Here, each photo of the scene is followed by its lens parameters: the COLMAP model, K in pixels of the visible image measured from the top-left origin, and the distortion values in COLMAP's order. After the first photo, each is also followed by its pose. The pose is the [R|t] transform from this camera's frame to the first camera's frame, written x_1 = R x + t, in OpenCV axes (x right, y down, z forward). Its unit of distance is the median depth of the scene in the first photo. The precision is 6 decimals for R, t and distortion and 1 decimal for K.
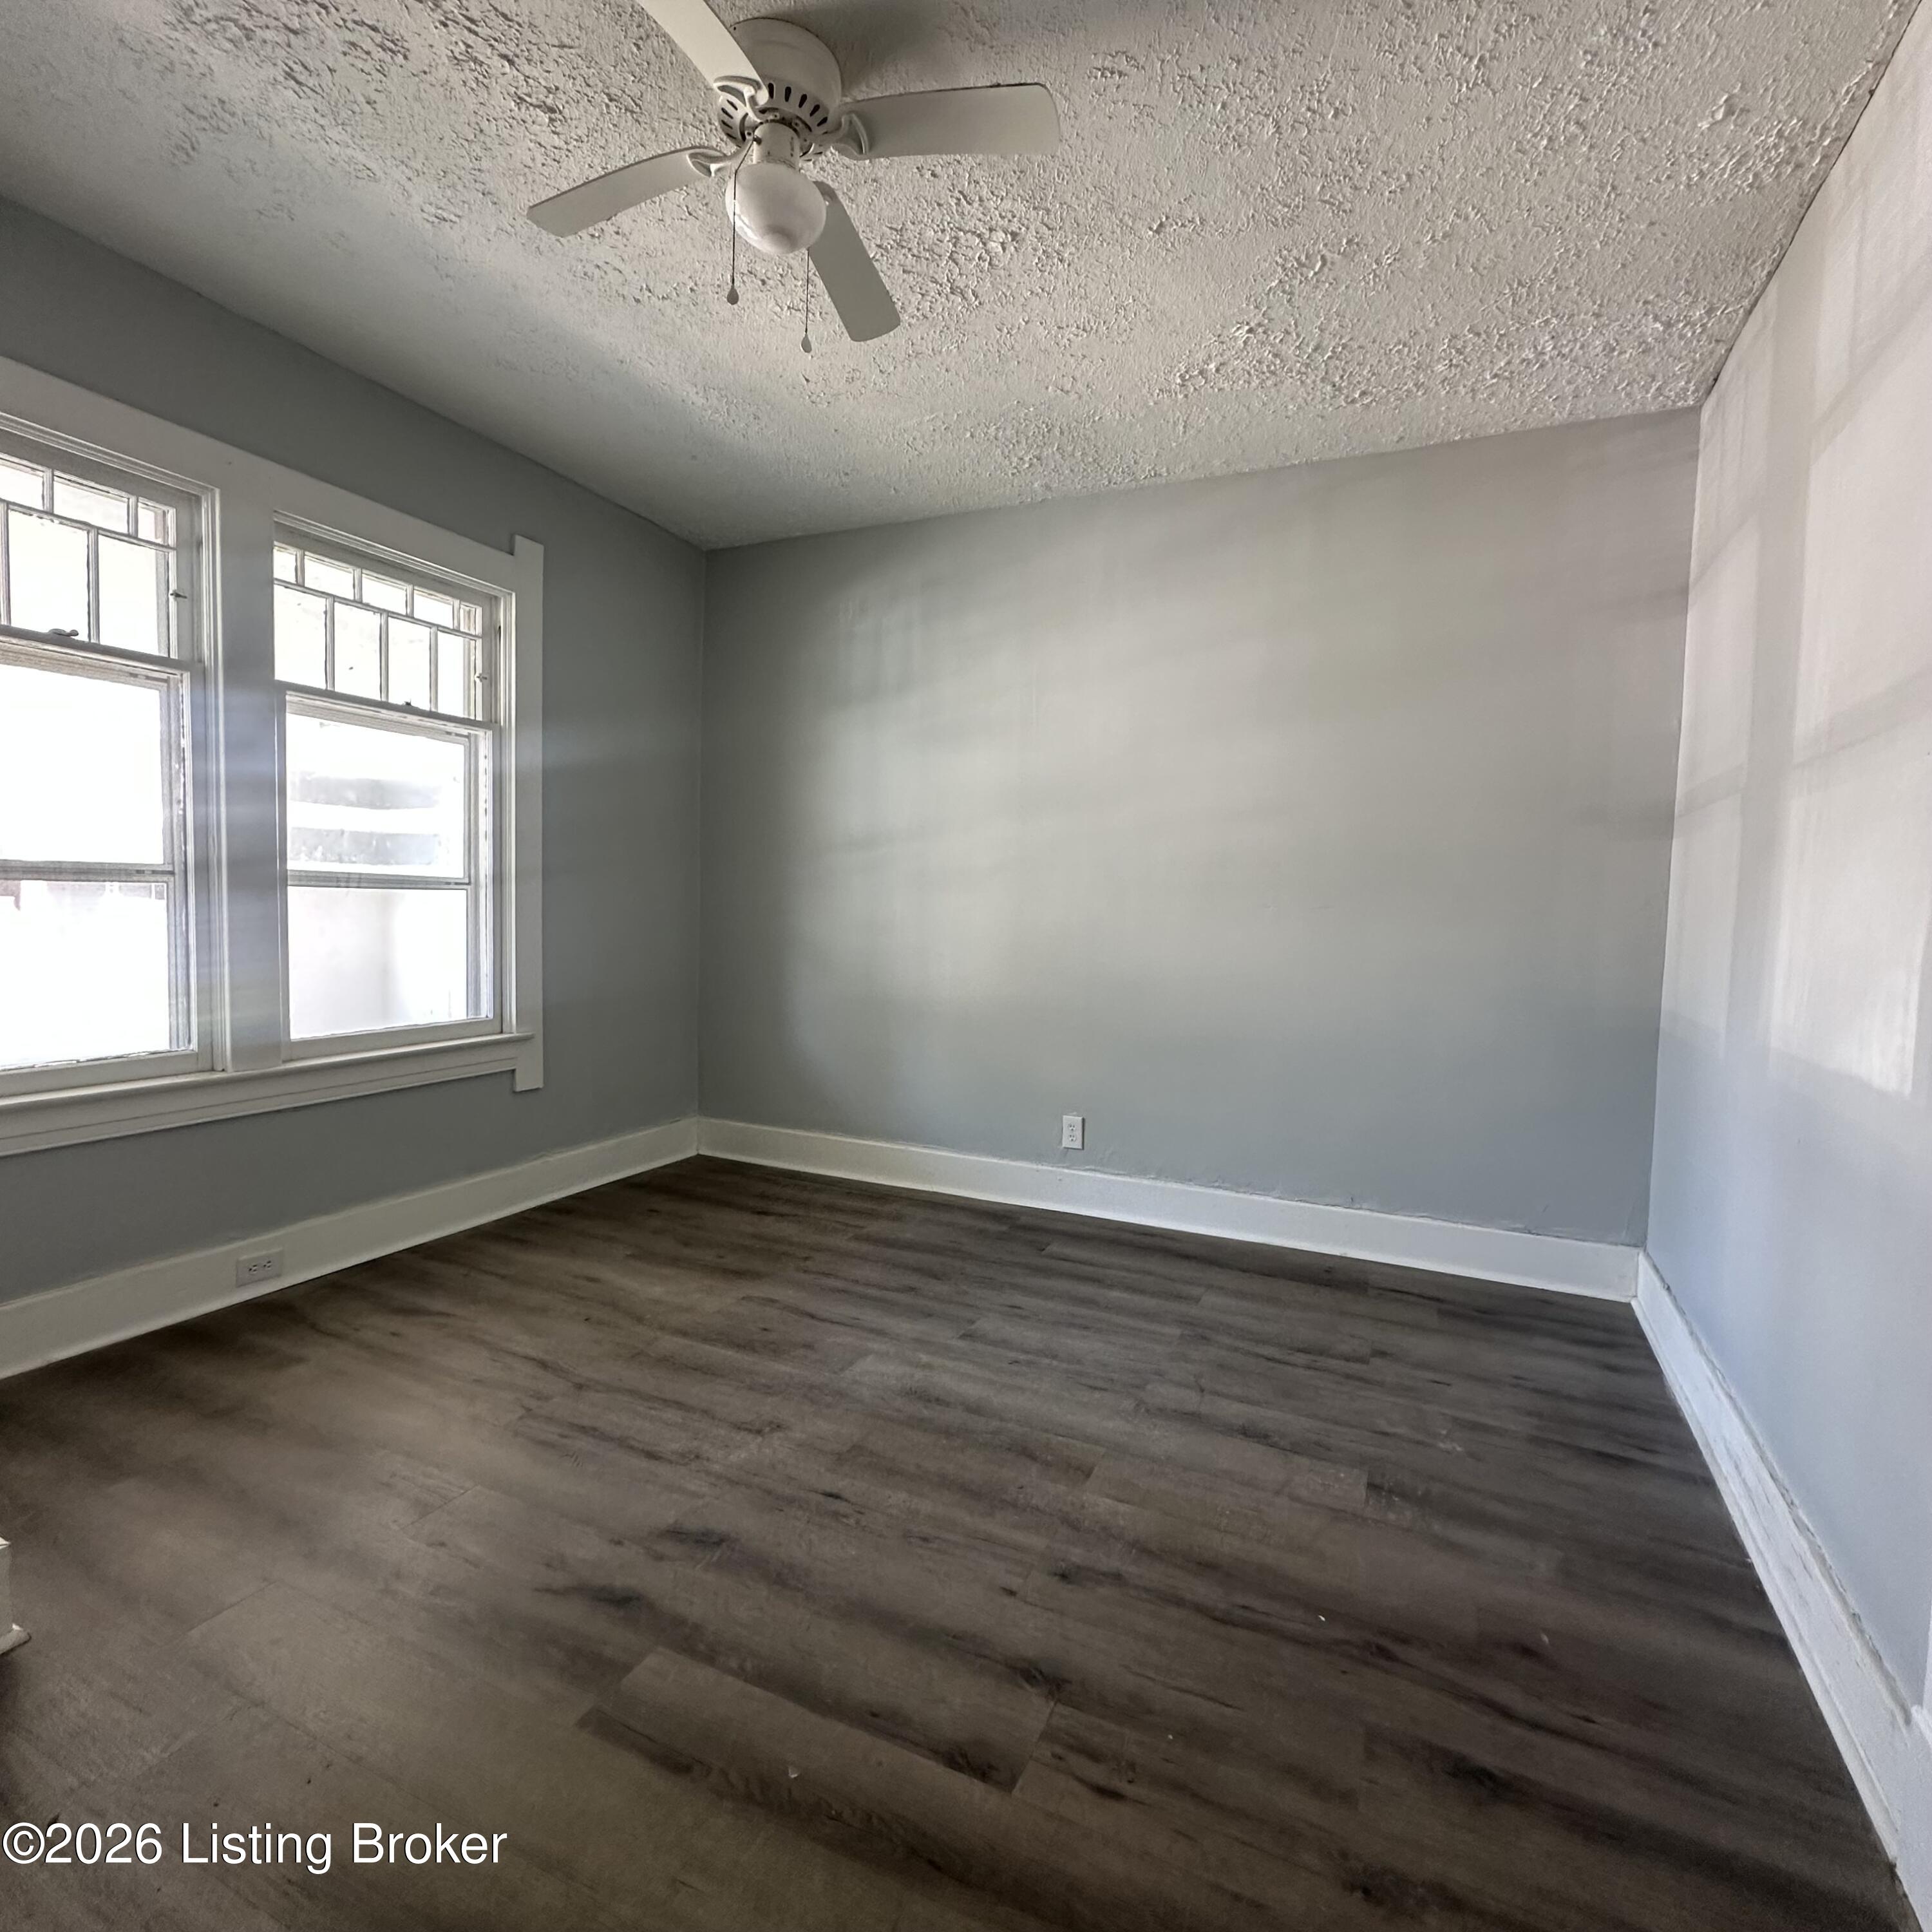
lens RADIAL K [[1030.8, 0, 966.0], [0, 1030.8, 966.0], [0, 0, 1]] dist [-0.005651, 0.001634]
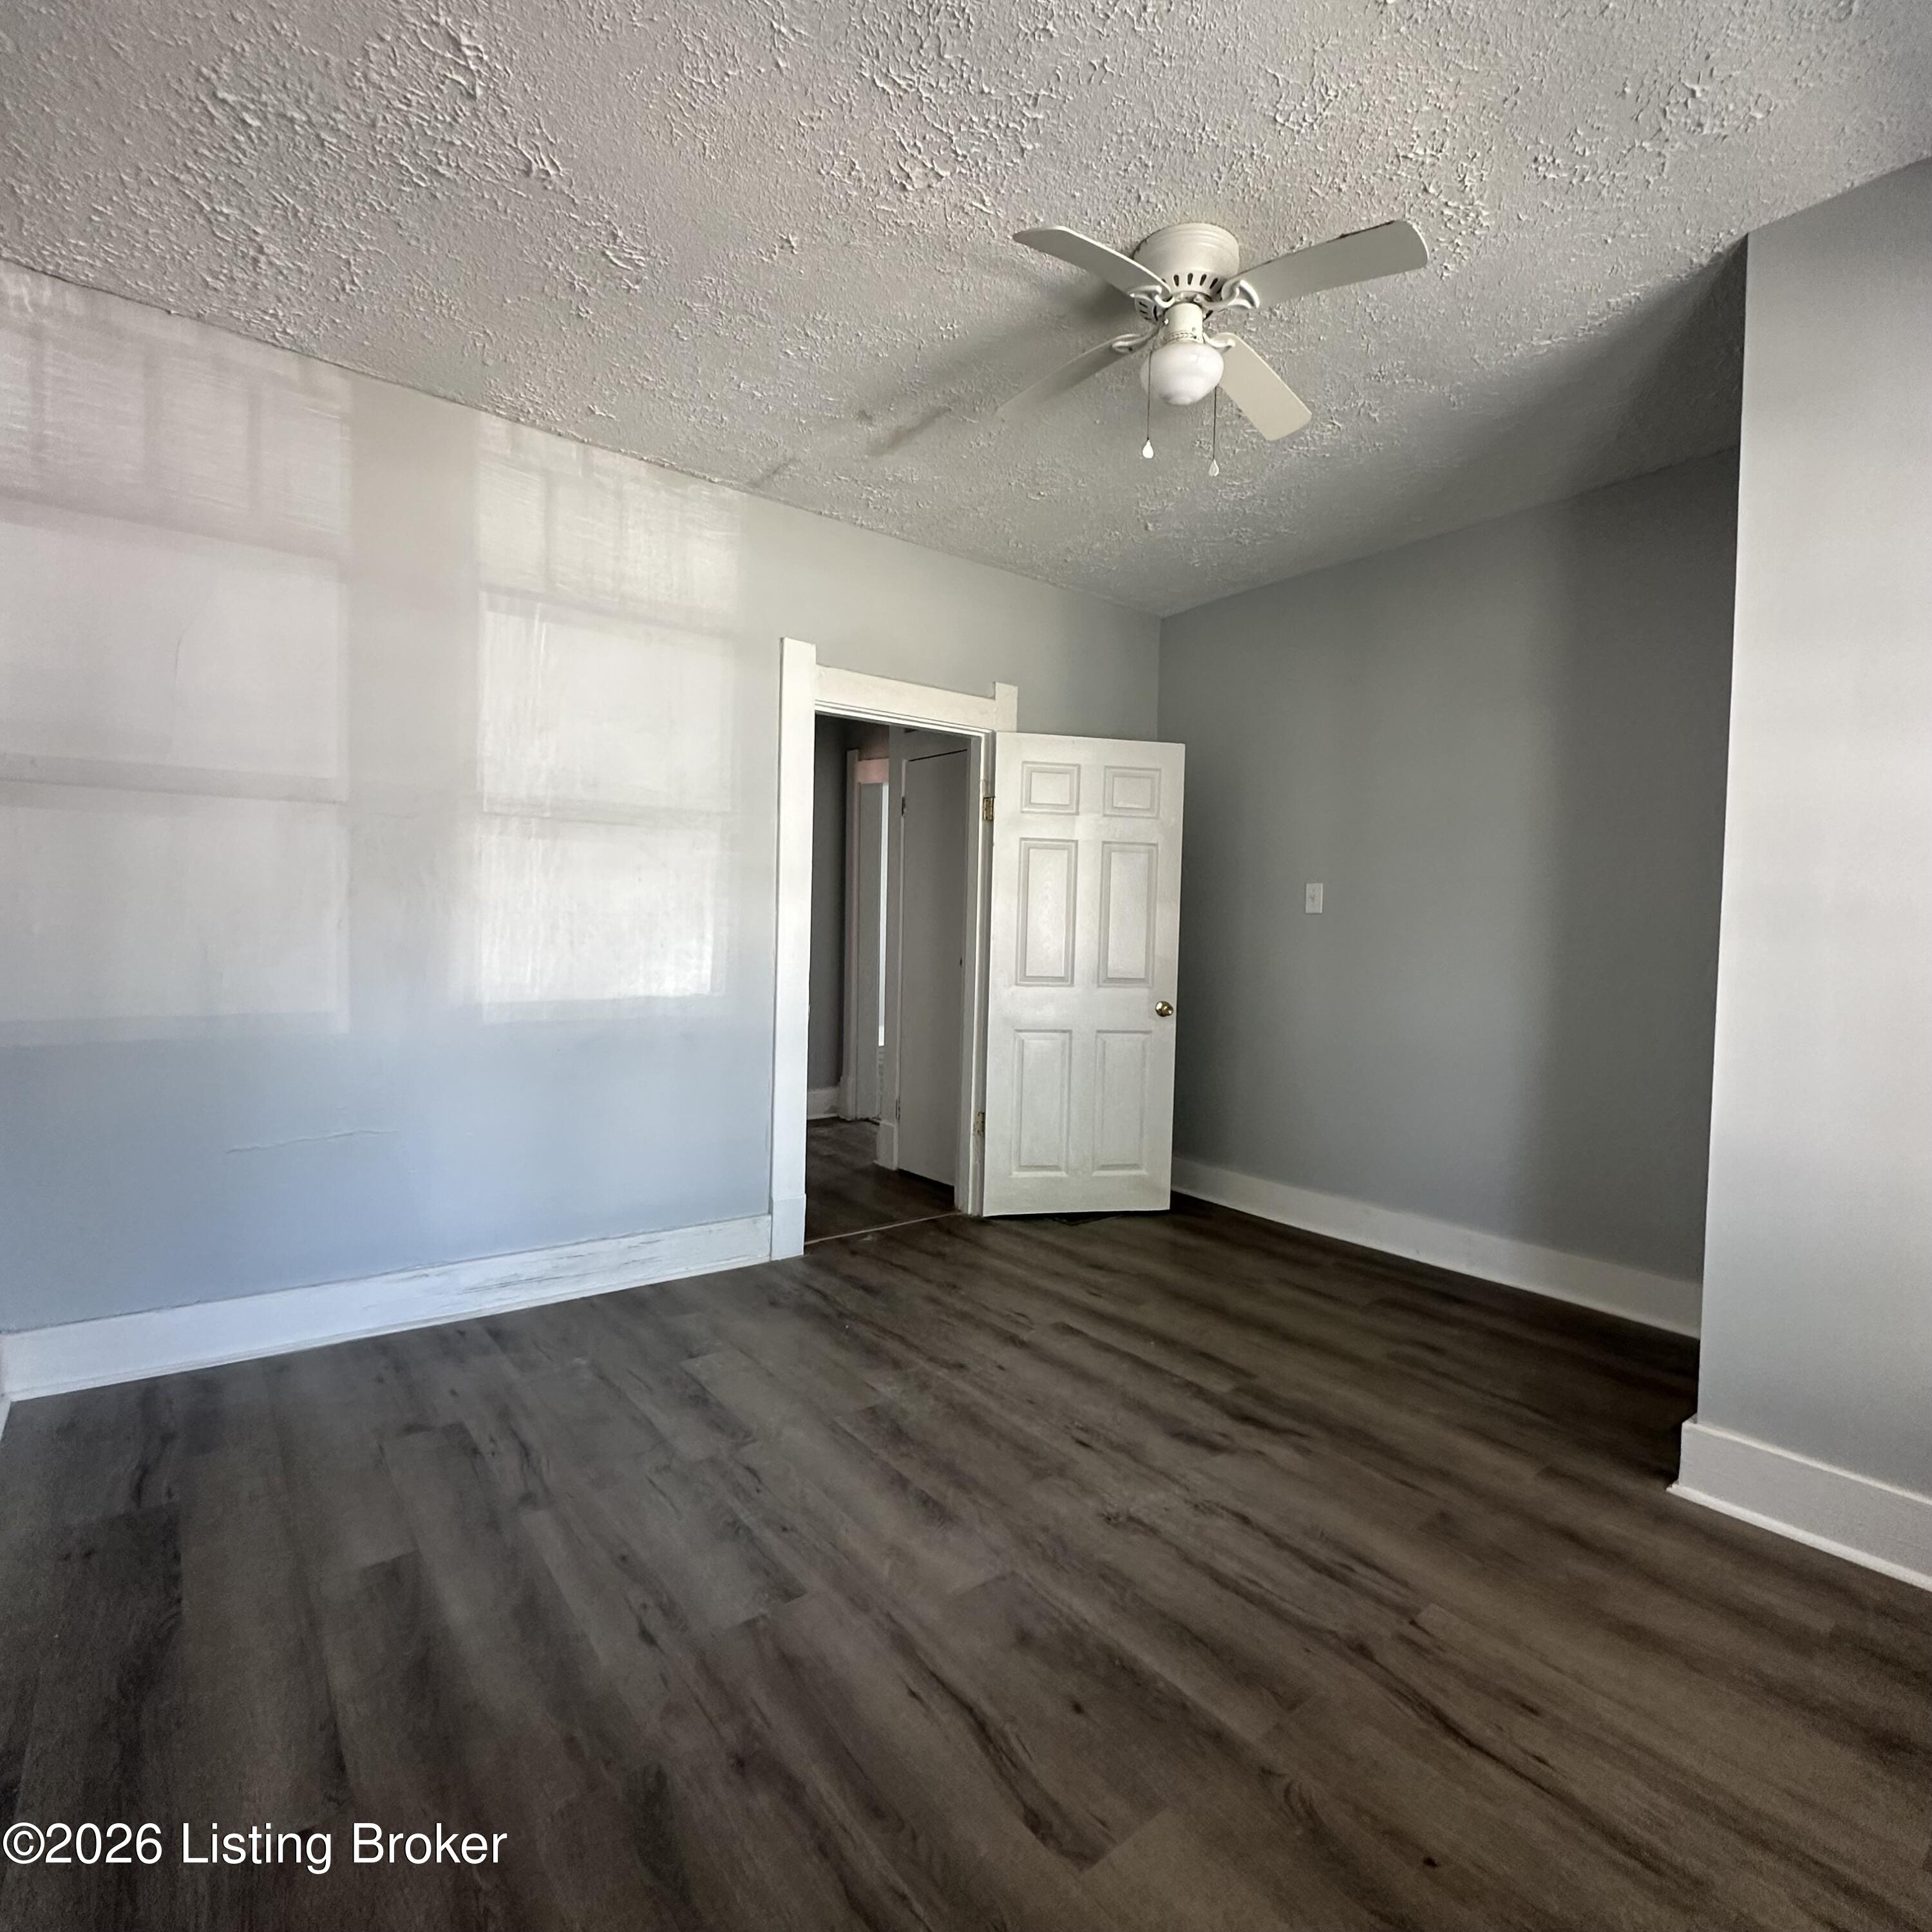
lens RADIAL K [[1030.8, 0, 966.0], [0, 1030.8, 966.0], [0, 0, 1]] dist [-0.005651, 0.001634]
pose [[-0.887905, -0.068061, 0.454964, -0.444255], [-0.018670, 0.993511, 0.112190, -0.136786], [-0.459648, 0.091120, -0.883414, 1.789912]]
